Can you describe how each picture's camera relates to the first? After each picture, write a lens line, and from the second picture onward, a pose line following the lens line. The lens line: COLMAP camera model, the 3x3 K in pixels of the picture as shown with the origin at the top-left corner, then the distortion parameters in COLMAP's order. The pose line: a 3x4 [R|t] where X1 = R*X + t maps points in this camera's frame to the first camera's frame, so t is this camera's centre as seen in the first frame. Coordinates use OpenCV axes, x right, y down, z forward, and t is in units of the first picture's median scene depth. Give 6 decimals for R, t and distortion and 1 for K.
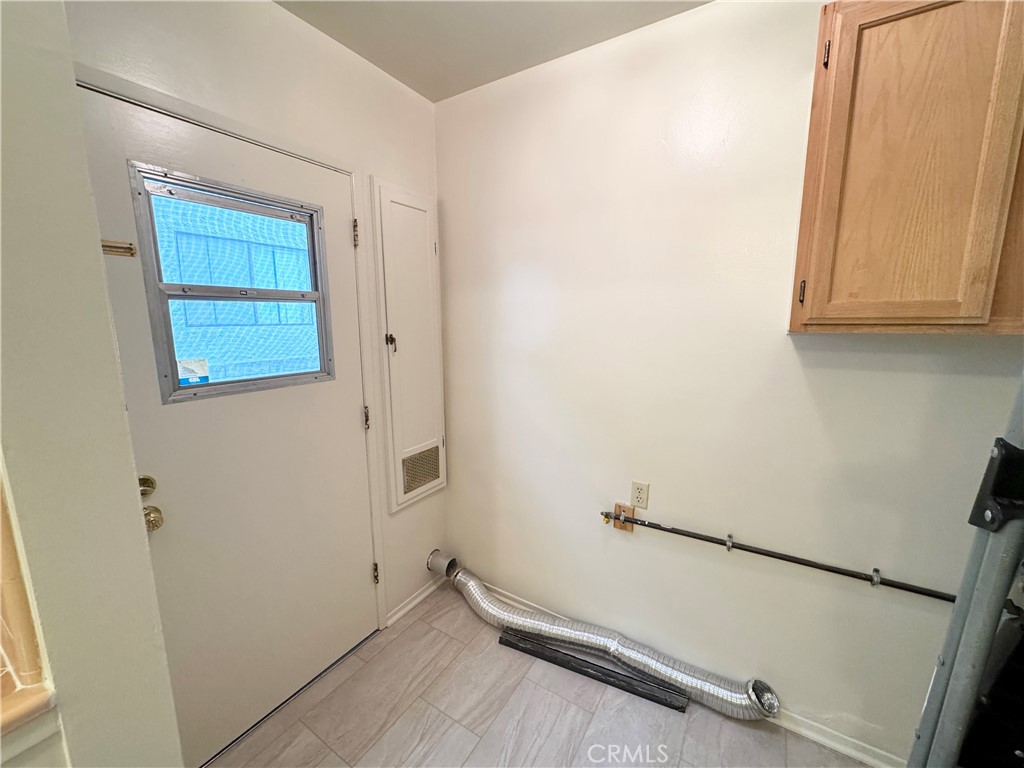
lens RADIAL K [[407.9, 0, 512.0], [0, 407.9, 384.0], [0, 0, 1]] dist [-0.000968, 0.000436]
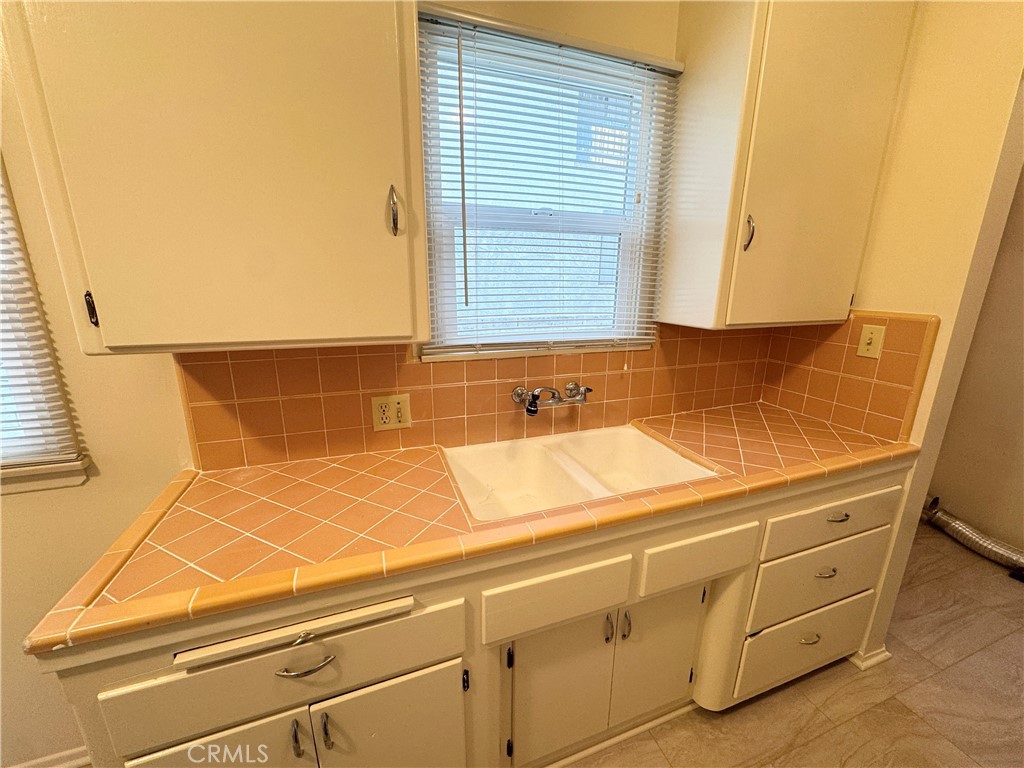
lens RADIAL K [[407.9, 0, 512.0], [0, 407.9, 384.0], [0, 0, 1]] dist [-0.000968, 0.000436]
pose [[0.792006, 0.160199, -0.589120, -0.595877], [-0.103946, 0.986254, 0.128447, 0.129128], [0.601599, -0.040494, 0.797771, -0.760639]]
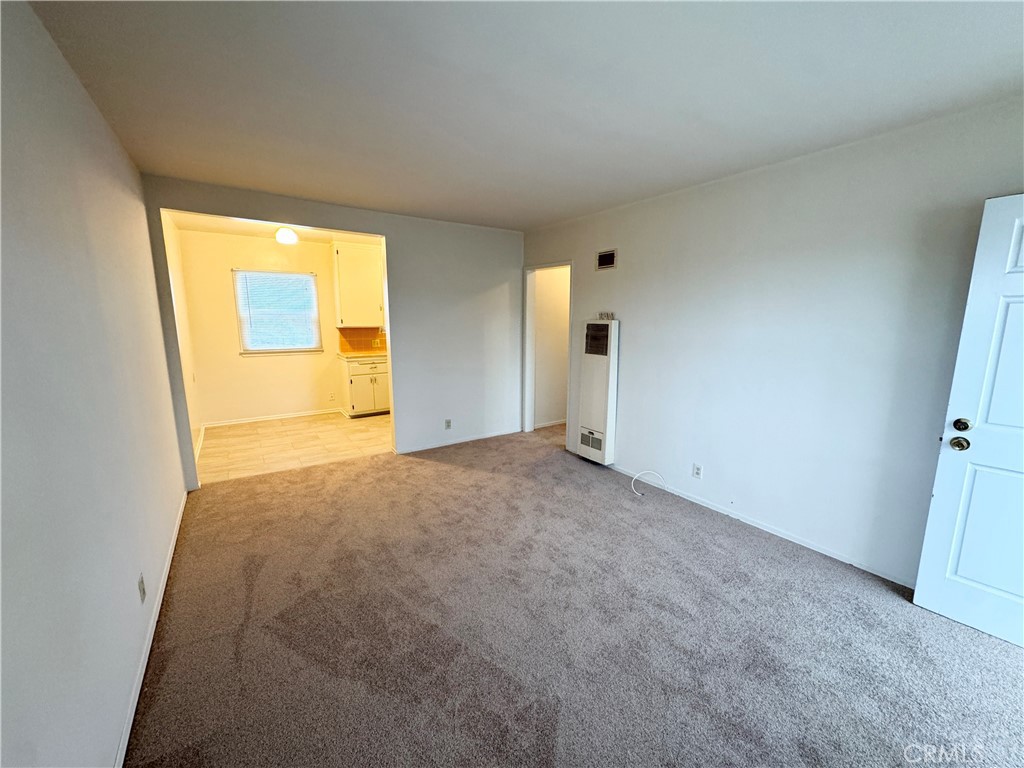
lens RADIAL K [[407.9, 0, 512.0], [0, 407.9, 384.0], [0, 0, 1]] dist [-0.000968, 0.000436]
pose [[0.916053, 0.071469, -0.394639, 1.492393], [-0.066839, 0.997438, 0.025486, 0.502781], [0.395449, 0.003031, 0.918483, -3.302115]]
